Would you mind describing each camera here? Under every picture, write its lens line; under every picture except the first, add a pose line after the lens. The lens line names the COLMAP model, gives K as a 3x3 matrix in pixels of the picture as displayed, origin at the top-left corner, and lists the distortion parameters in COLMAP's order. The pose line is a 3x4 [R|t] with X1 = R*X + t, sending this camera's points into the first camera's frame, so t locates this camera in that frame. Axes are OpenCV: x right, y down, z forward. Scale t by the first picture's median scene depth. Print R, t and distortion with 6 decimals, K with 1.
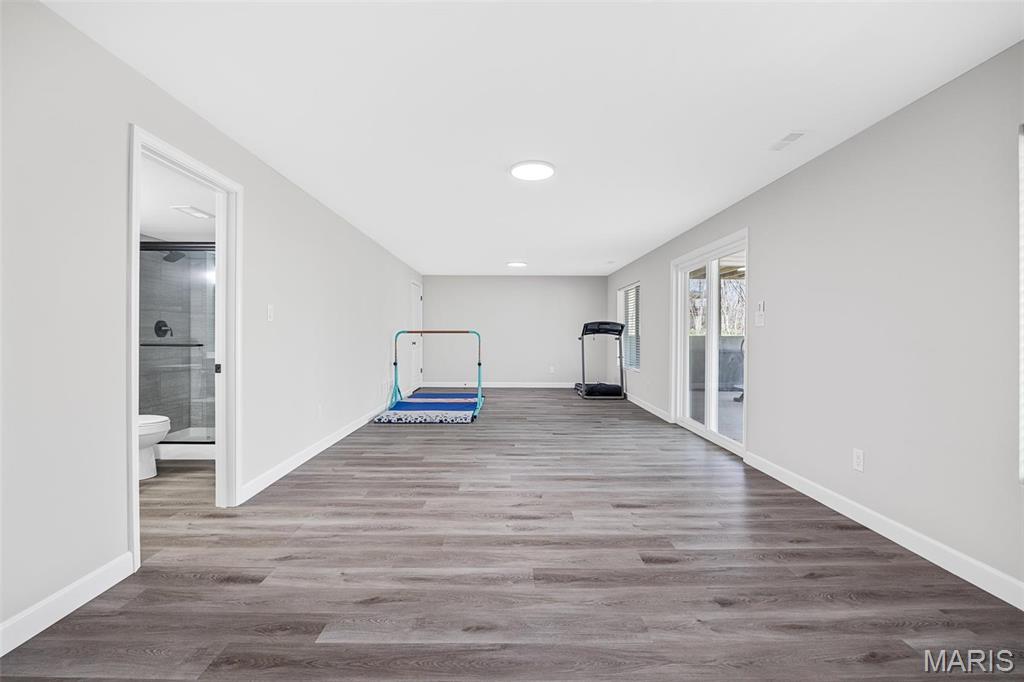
lens RADIAL K [[447.7, 0, 506.2], [0, 447.7, 334.6], [0, 0, 1]] dist [0.000020, -0.000057]
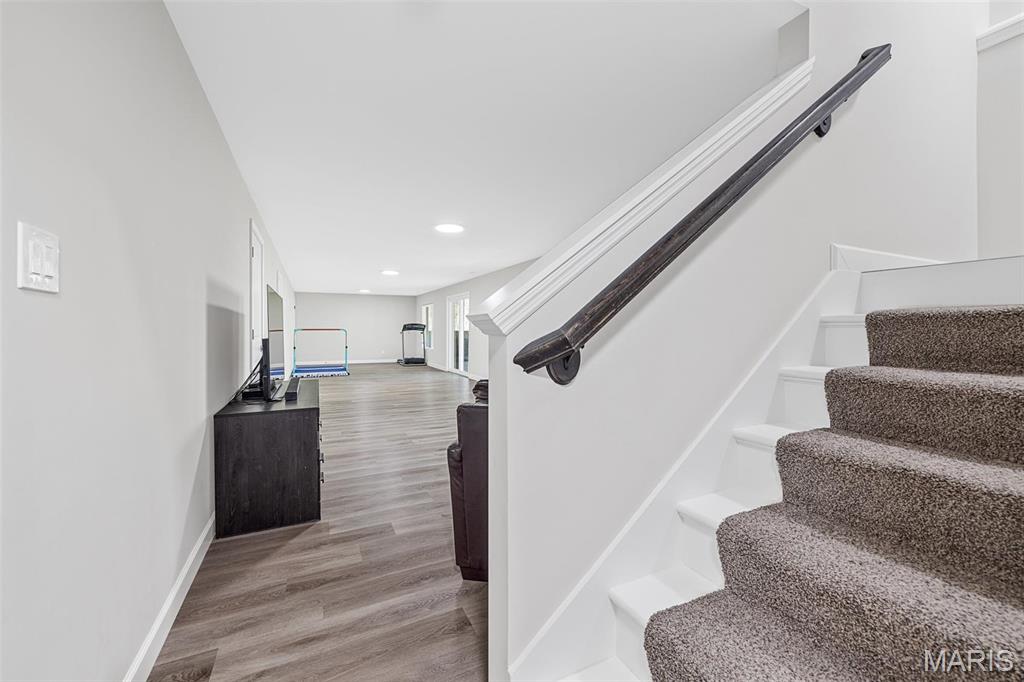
lens RADIAL K [[406.0, 0, 508.5], [0, 406.0, 337.8], [0, 0, 1]] dist [0.000566, 0.000871]
pose [[0.899793, -0.010975, 0.436179, -0.161658], [0.002761, 0.999807, 0.019461, -0.001868], [-0.436308, -0.016306, 0.899650, -0.664452]]
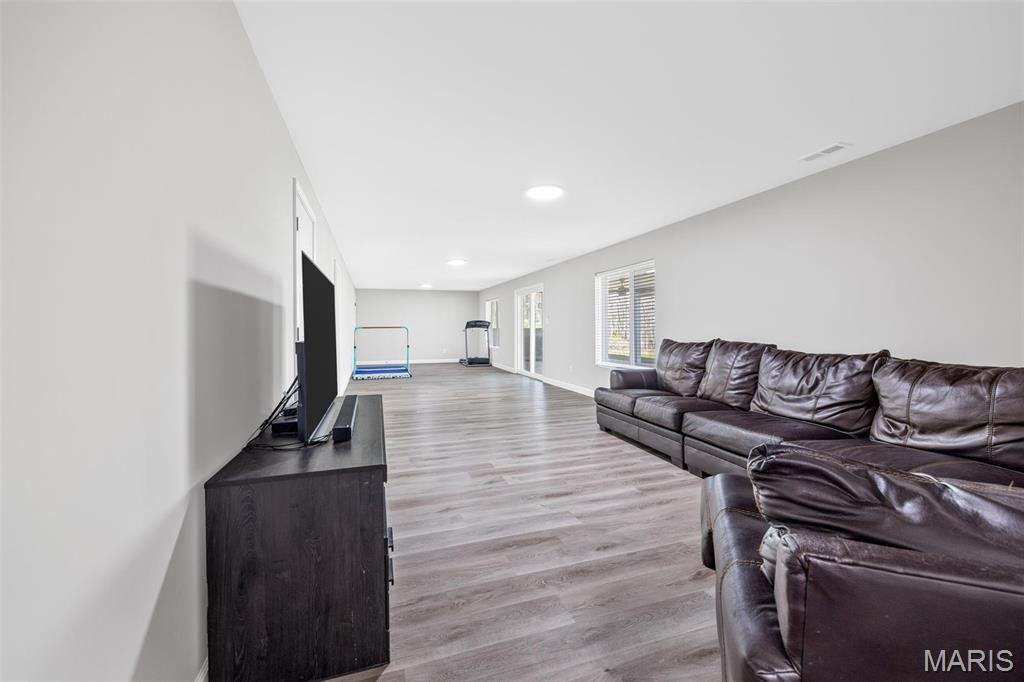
lens RADIAL K [[406.0, 0, 510.1], [0, 406.0, 331.9], [0, 0, 1]] dist [0.000566, 0.000871]
pose [[0.946643, -0.013318, 0.322008, -0.162437], [0.010300, 0.999886, 0.011073, -0.001415], [-0.322119, -0.007166, 0.946672, -0.489675]]
